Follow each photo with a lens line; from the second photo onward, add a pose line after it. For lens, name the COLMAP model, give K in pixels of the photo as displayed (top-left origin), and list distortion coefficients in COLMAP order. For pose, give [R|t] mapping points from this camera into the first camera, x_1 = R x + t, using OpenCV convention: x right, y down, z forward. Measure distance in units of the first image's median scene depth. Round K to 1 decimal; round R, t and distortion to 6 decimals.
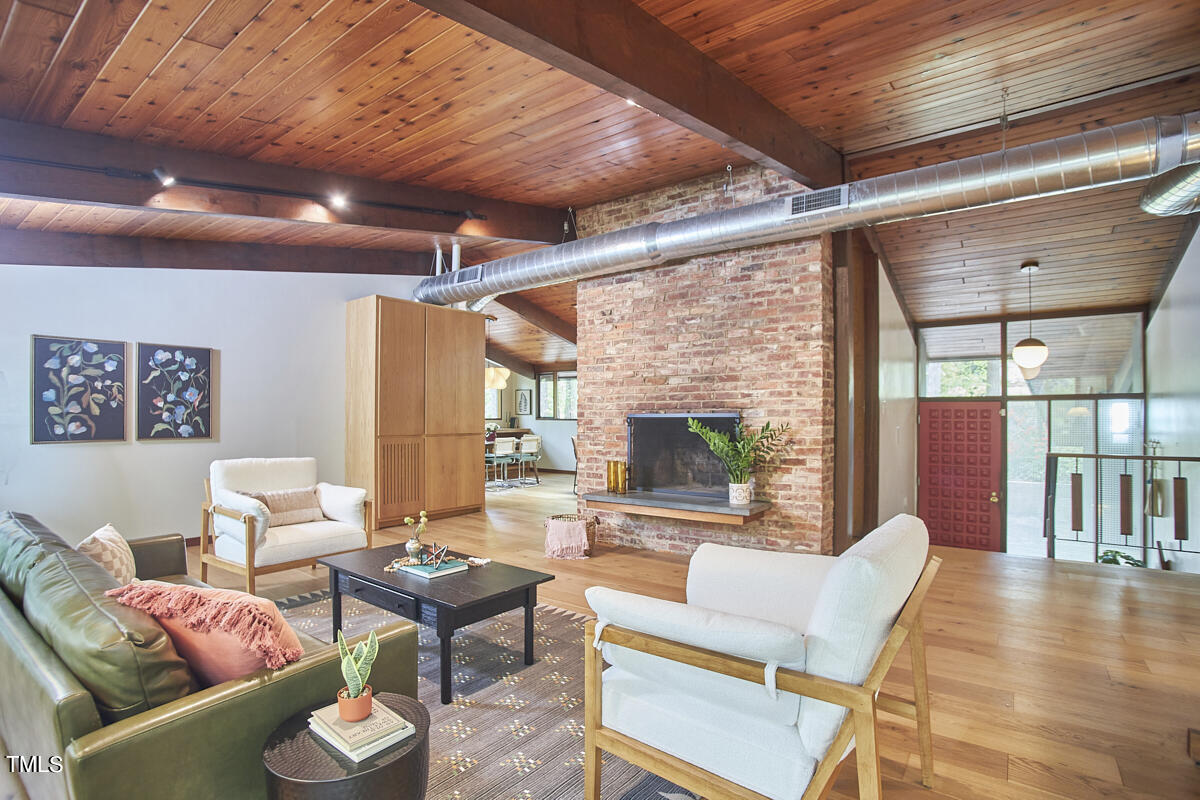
lens RADIAL K [[577.6, 0, 598.3], [0, 577.6, 407.4], [0, 0, 1]] dist [-0.002715, -0.000271]
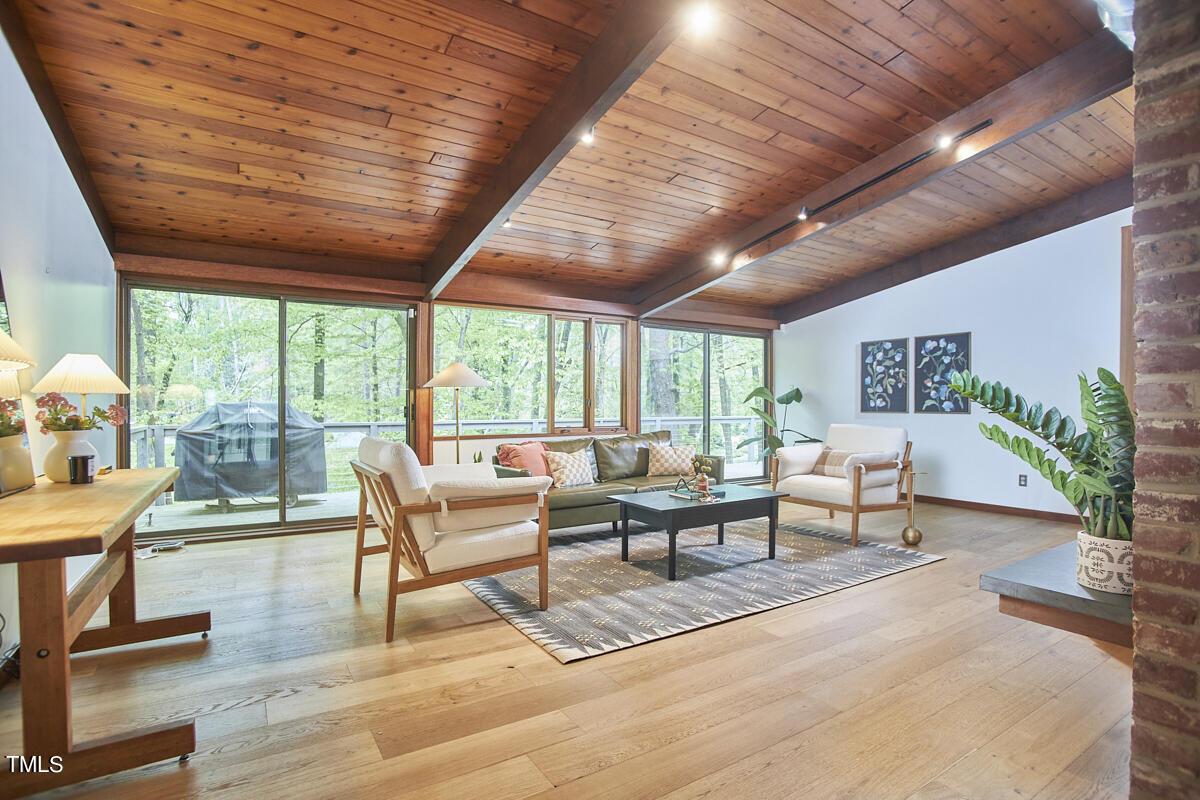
lens RADIAL K [[577.6, 0, 599.2], [0, 577.6, 402.3], [0, 0, 1]] dist [-0.002715, -0.000271]
pose [[-0.331950, 0.000730, -0.943297, 0.673111], [0.010717, 0.999938, -0.002998, 0.030672], [0.943236, -0.011105, -0.331937, 0.786807]]
